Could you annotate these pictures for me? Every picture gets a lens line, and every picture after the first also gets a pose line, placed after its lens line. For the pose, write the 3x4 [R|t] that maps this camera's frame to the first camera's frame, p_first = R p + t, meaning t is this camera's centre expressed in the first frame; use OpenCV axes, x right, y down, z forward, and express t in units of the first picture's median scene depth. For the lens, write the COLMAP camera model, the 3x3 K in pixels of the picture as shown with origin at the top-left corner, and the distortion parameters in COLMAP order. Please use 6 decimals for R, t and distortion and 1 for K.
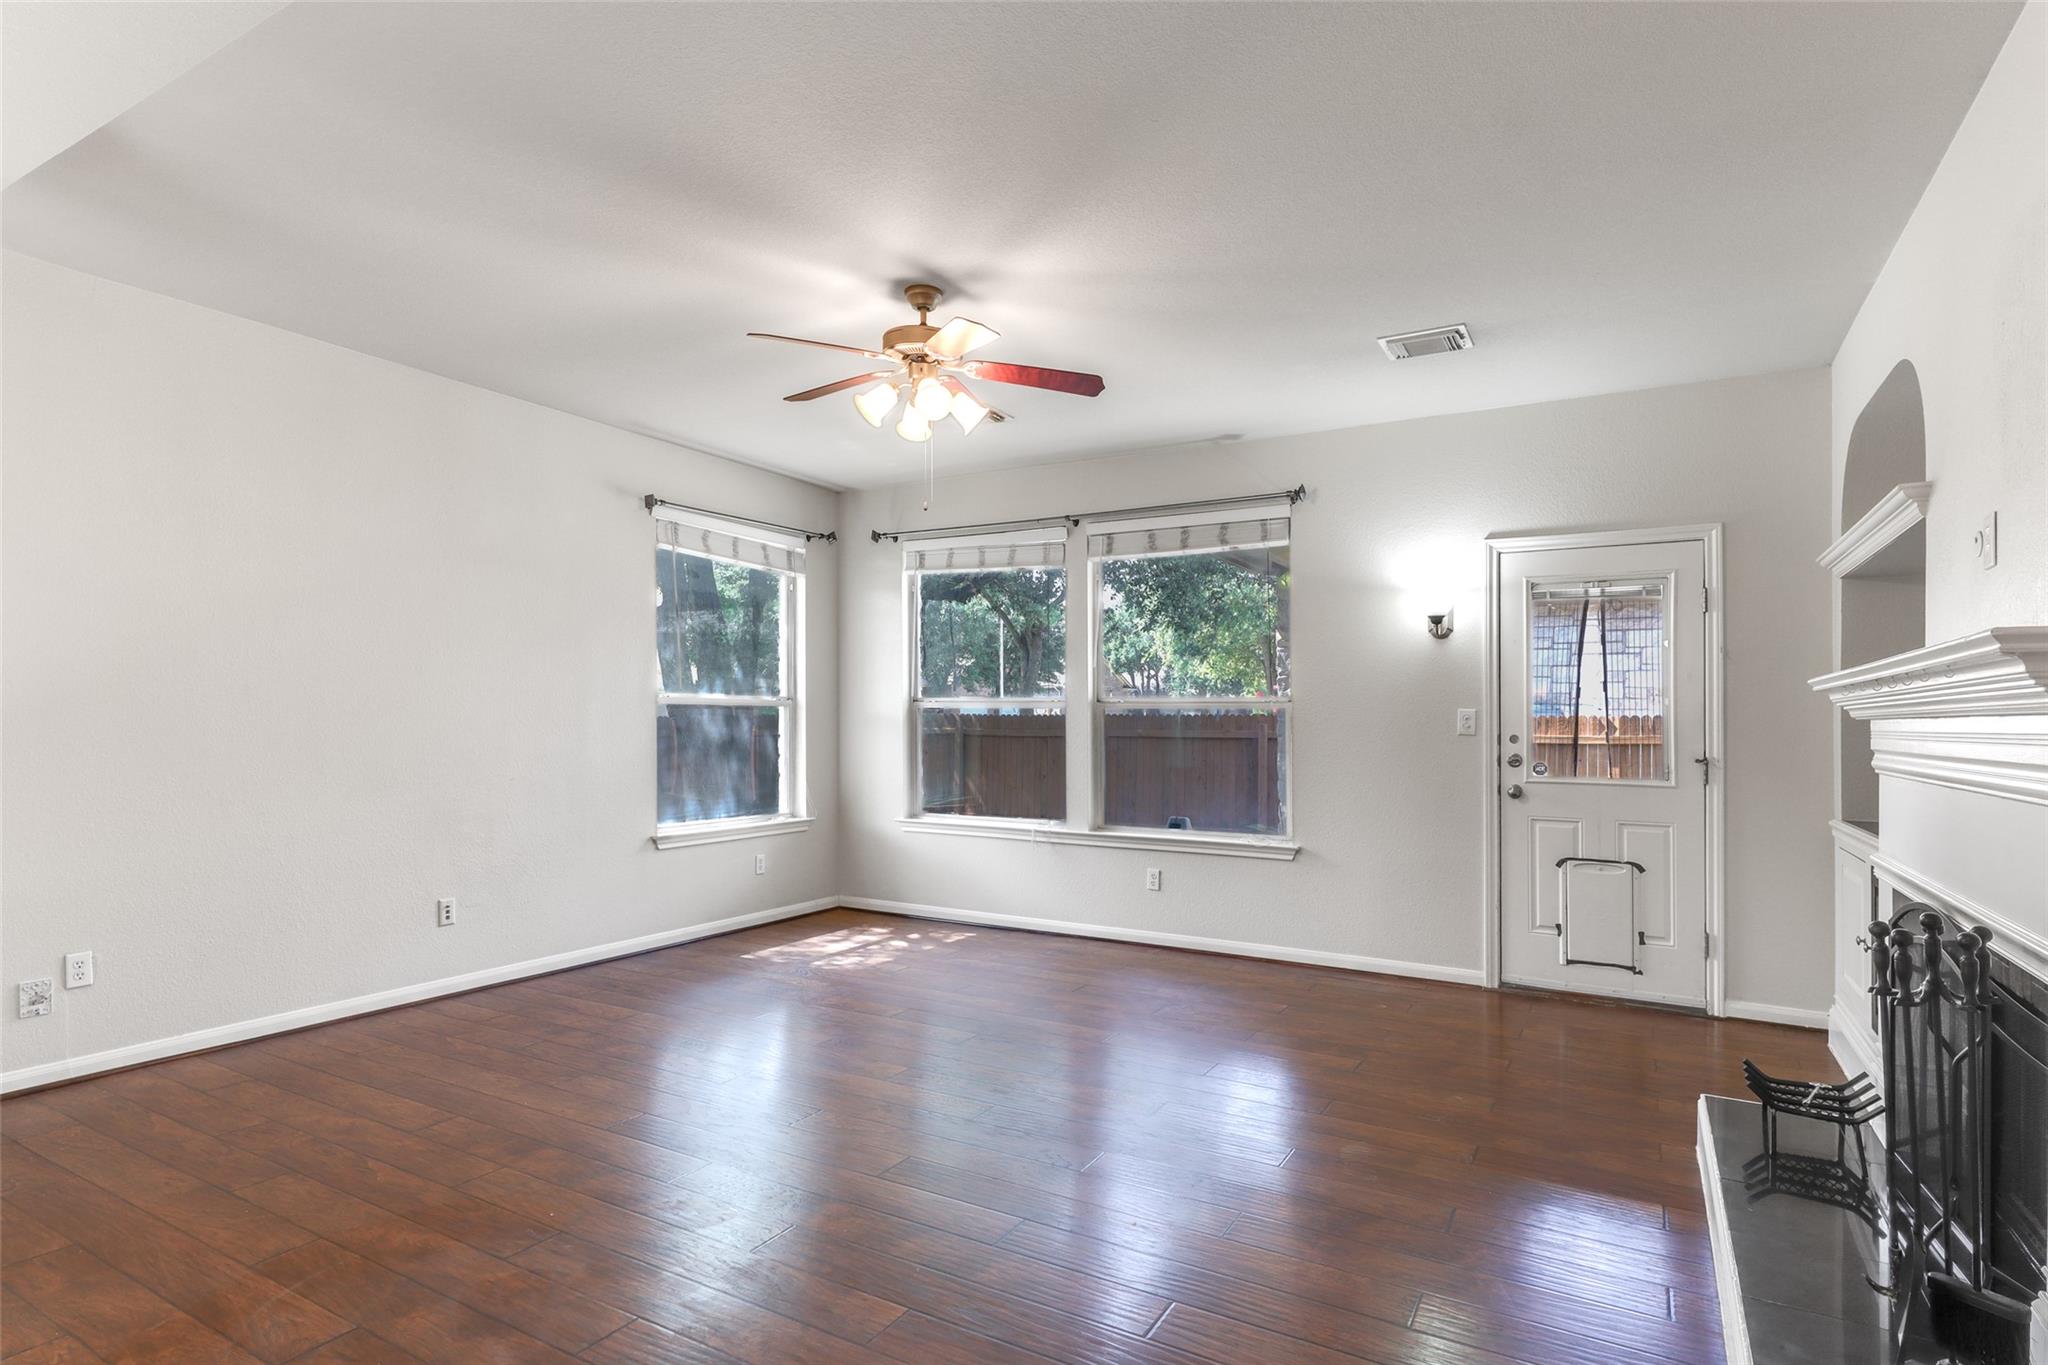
lens RADIAL K [[1097.8, 0, 1036.3], [0, 1097.8, 696.4], [0, 0, 1]] dist [0.003996, -0.005577]
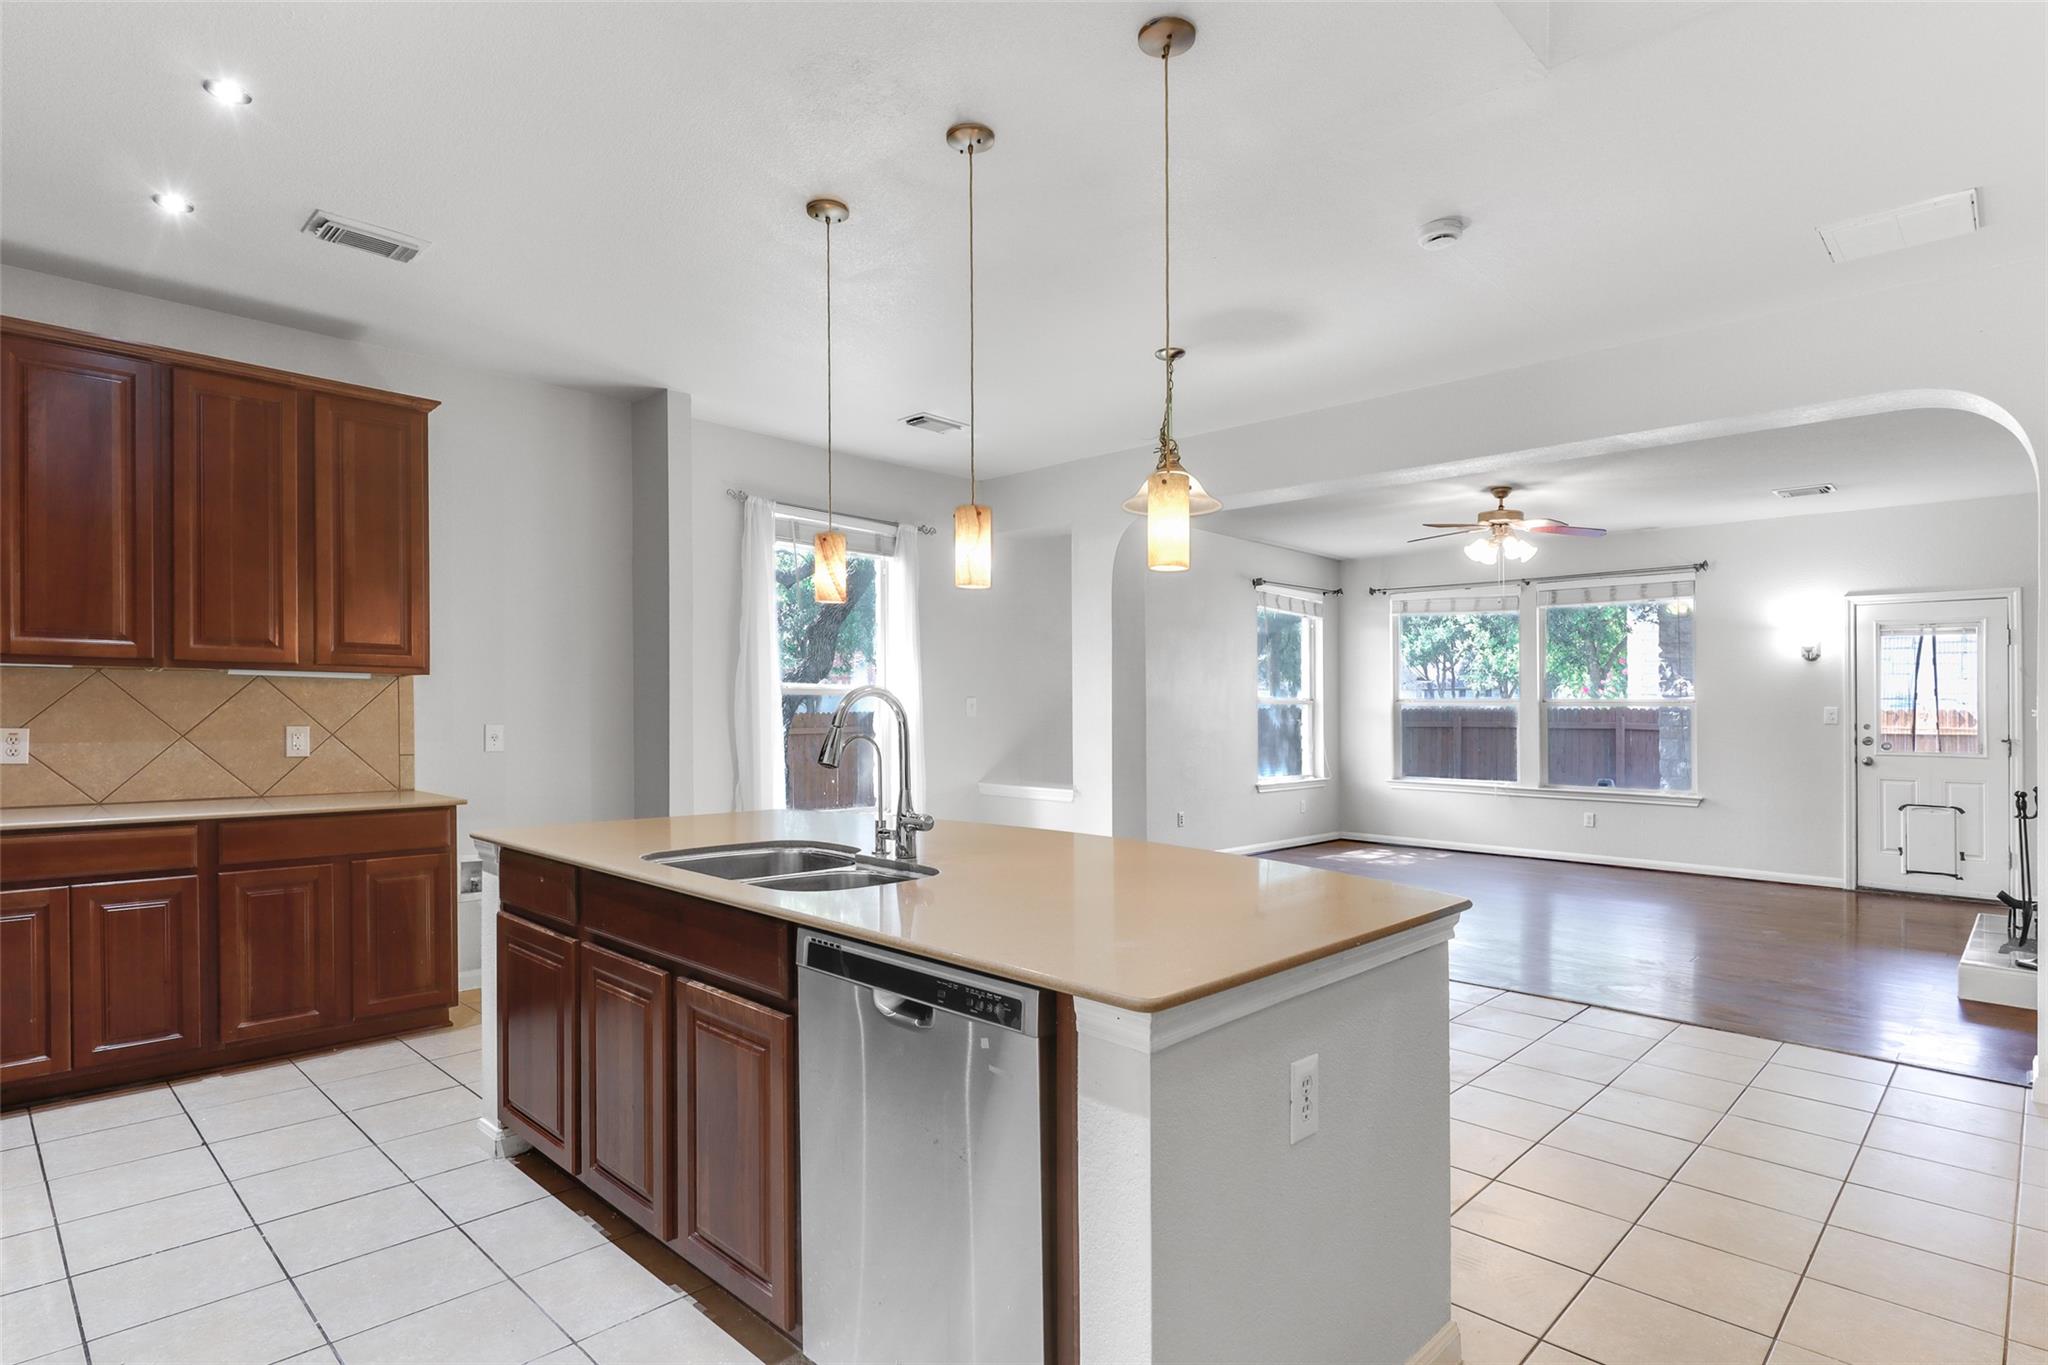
lens RADIAL K [[1097.8, 0, 1006.1], [0, 1097.8, 695.7], [0, 0, 1]] dist [0.003996, -0.005577]
pose [[0.966036, -0.003492, -0.258384, -0.275737], [0.005047, 0.999973, 0.005355, -0.015809], [0.258358, -0.006478, 0.966028, -0.662305]]
